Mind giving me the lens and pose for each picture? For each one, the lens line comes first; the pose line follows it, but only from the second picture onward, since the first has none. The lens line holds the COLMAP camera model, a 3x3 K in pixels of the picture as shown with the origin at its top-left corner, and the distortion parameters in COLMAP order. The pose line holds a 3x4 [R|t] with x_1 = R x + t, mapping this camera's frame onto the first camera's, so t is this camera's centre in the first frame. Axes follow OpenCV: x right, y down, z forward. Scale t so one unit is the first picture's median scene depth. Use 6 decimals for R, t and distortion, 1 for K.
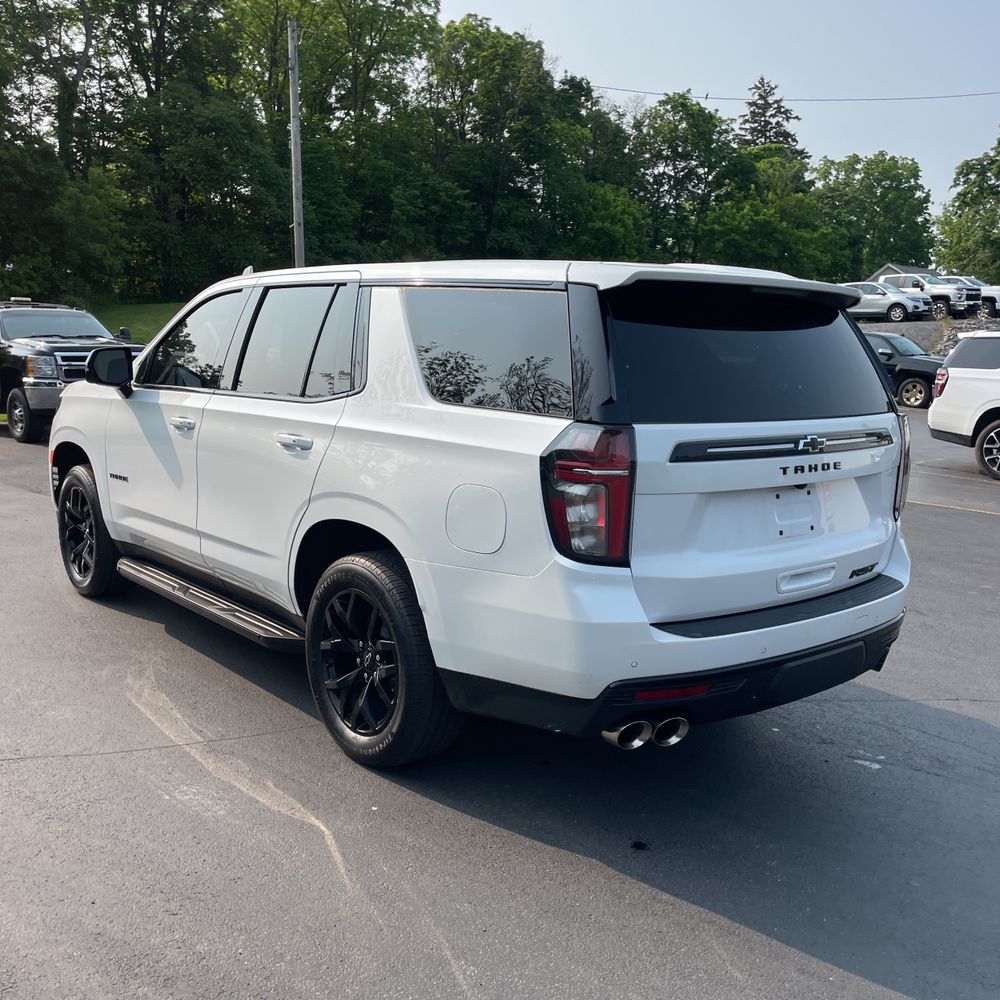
lens RADIAL K [[1006.2, 0, 500.0], [0, 1006.2, 500.0], [0, 0, 1]] dist [0.088189, -0.104871]
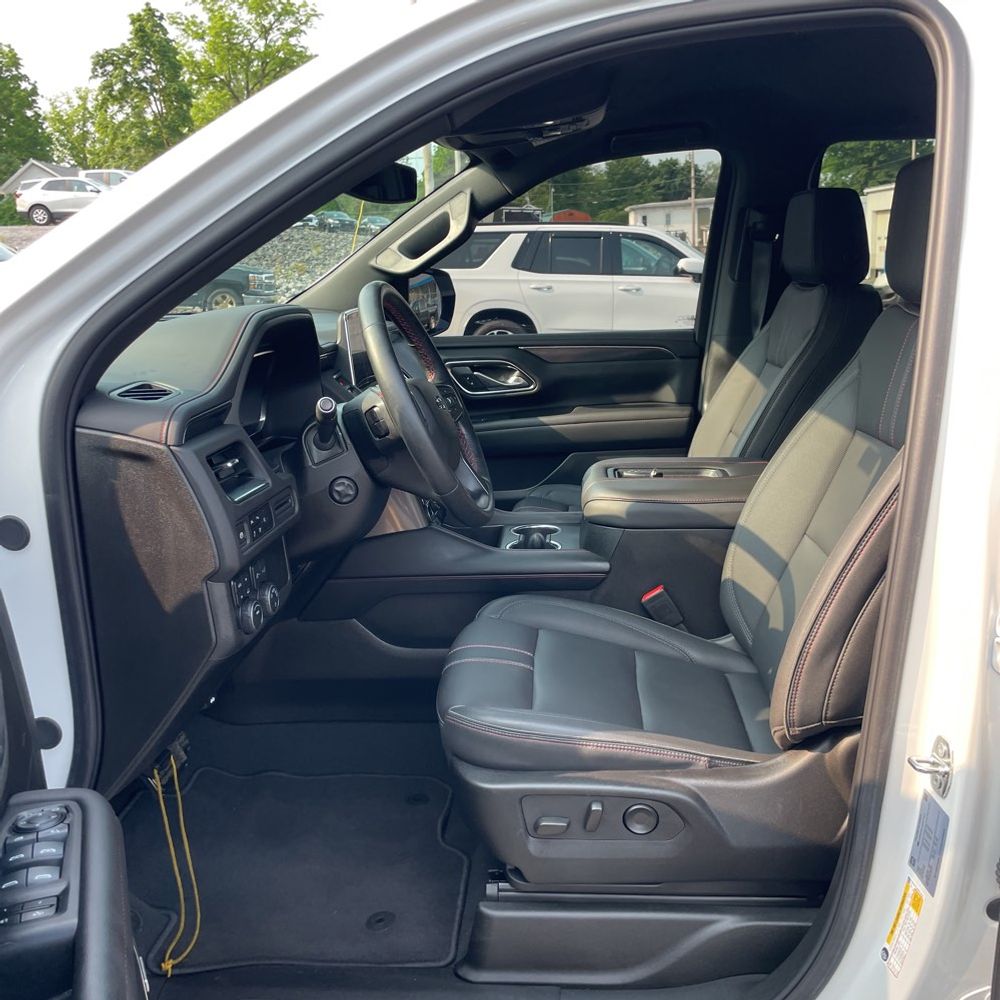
lens RADIAL K [[1002.5, 0, 504.1], [0, 1002.5, 519.3], [0, 0, 1]] dist [0.089169, -0.115555]
pose [[0.688153, -0.218050, 0.692026, -0.035703], [0.143000, 0.975826, 0.165273, -0.010020], [-0.711334, -0.014774, 0.702699, 0.064253]]
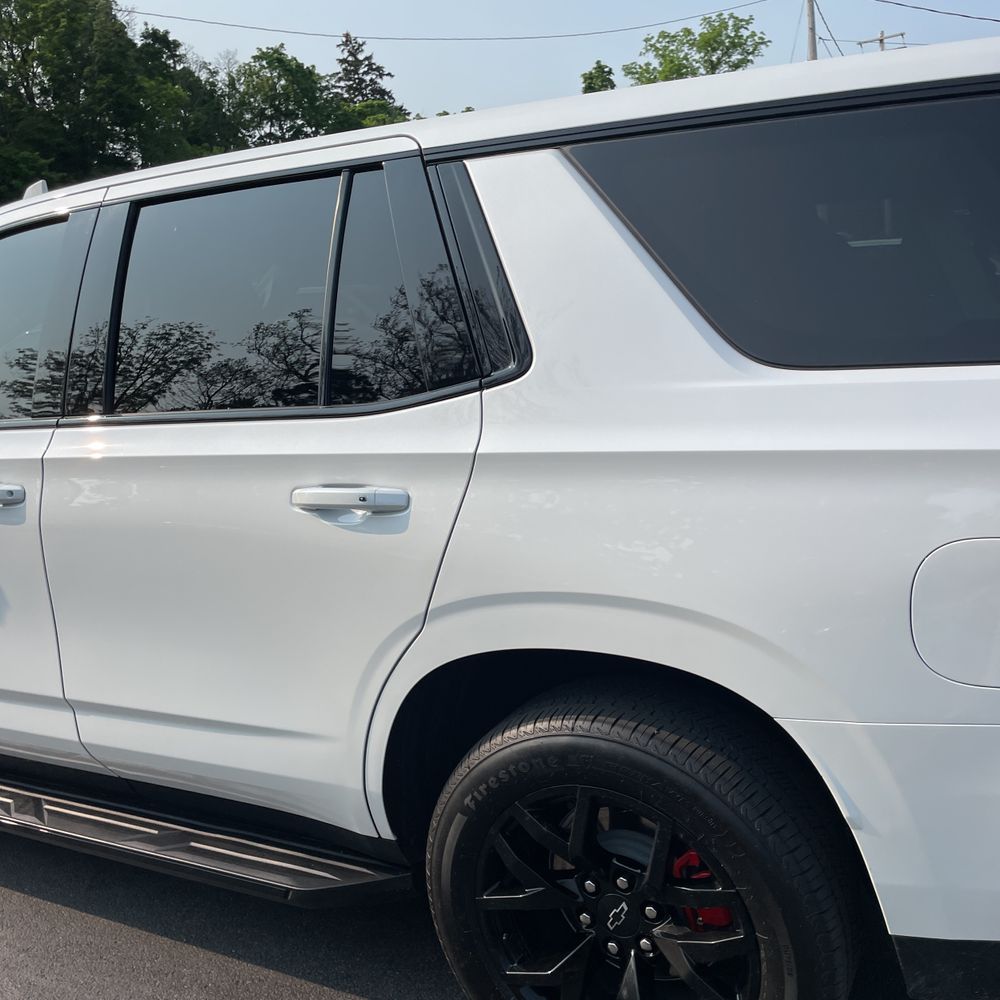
lens RADIAL K [[1006.2, 0, 500.0], [0, 1006.2, 500.0], [0, 0, 1]] dist [0.088189, -0.104871]
pose [[0.927173, -0.167908, 0.334900, -0.017766], [0.157857, 0.985803, 0.057220, -0.004383], [-0.339753, -0.000186, 0.940515, 0.031354]]
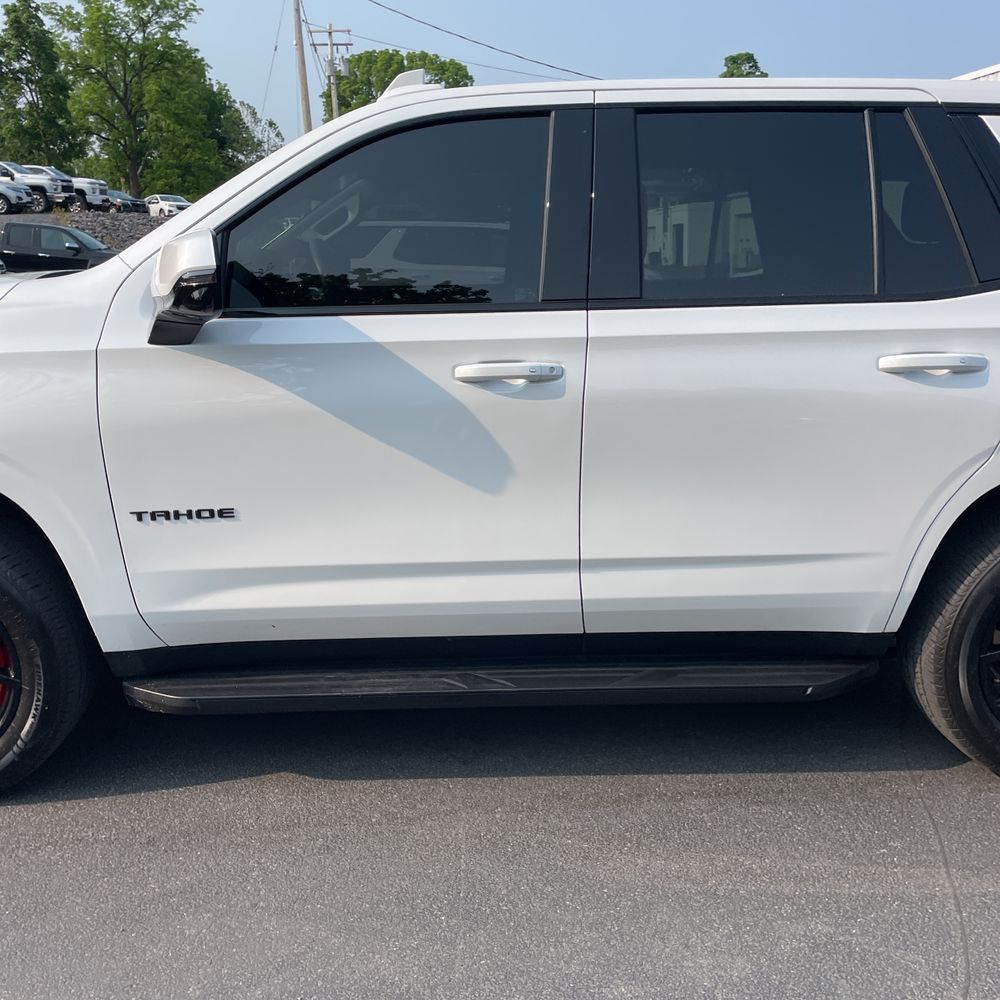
lens RADIAL K [[1005.8, 0, 478.1], [0, 1005.8, 507.4], [0, 0, 1]] dist [0.095059, -0.123848]
pose [[0.624032, -0.217820, 0.750425, -0.052221], [0.139526, 0.975989, 0.167267, -0.006907], [-0.768841, 0.000324, 0.639440, 0.048322]]
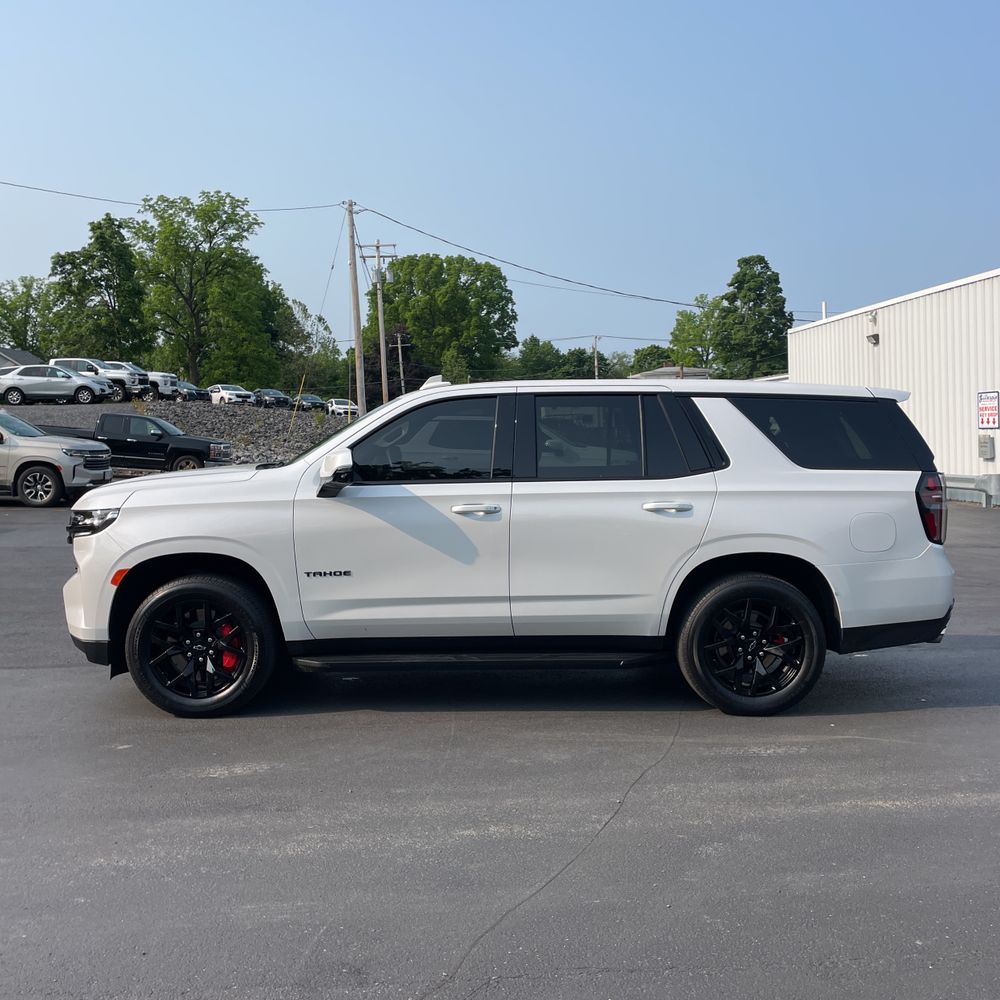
lens RADIAL K [[1020.6, 0, 467.9], [0, 1020.6, 478.4], [0, 0, 1]] dist [0.082646, -0.025258]
pose [[0.657757, -0.063799, 0.750523, -0.085893], [0.137155, 0.989893, -0.036056, -0.004962], [-0.740638, 0.126654, 0.659860, 0.015927]]
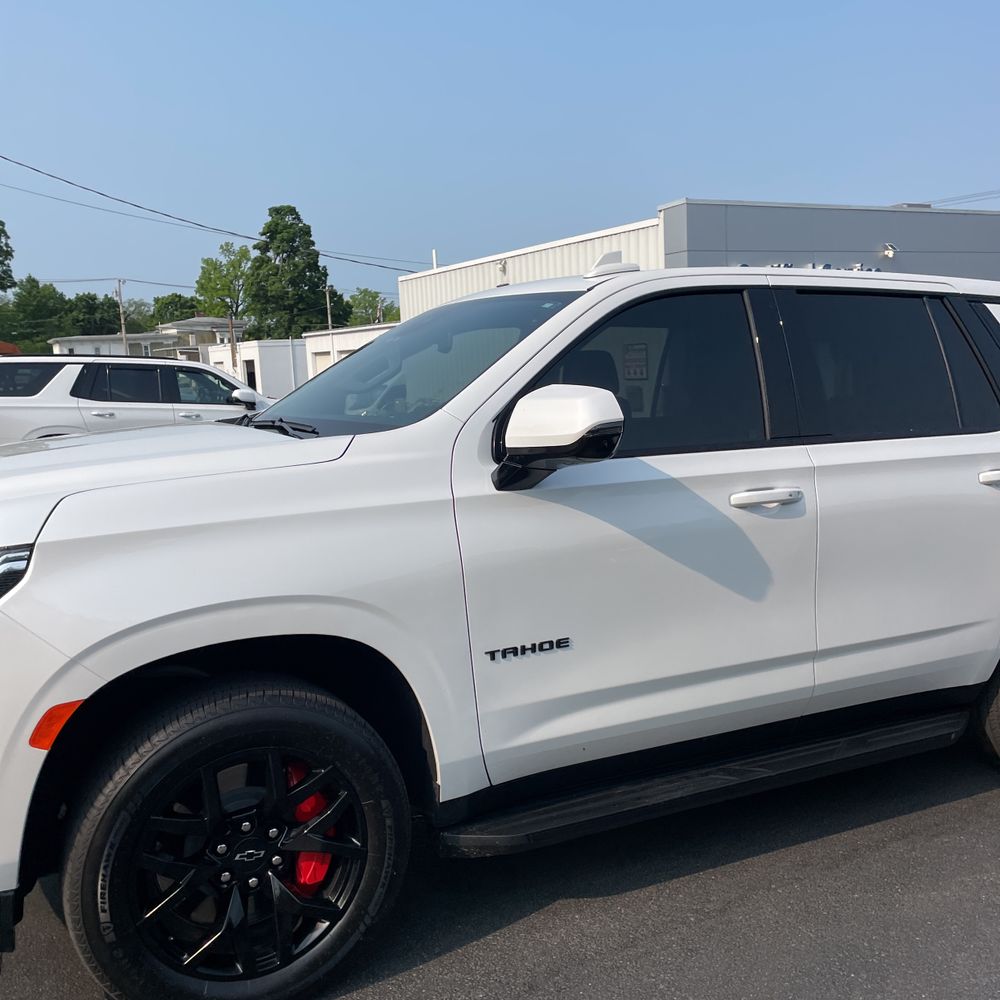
lens RADIAL K [[1016.3, 0, 495.8], [0, 1016.3, 497.7], [0, 0, 1]] dist [0.080787, -0.111958]
pose [[0.217490, -0.134853, 0.966702, -0.068687], [0.161215, 0.981770, 0.100685, -0.011869], [-0.962657, 0.133949, 0.235266, 0.072331]]
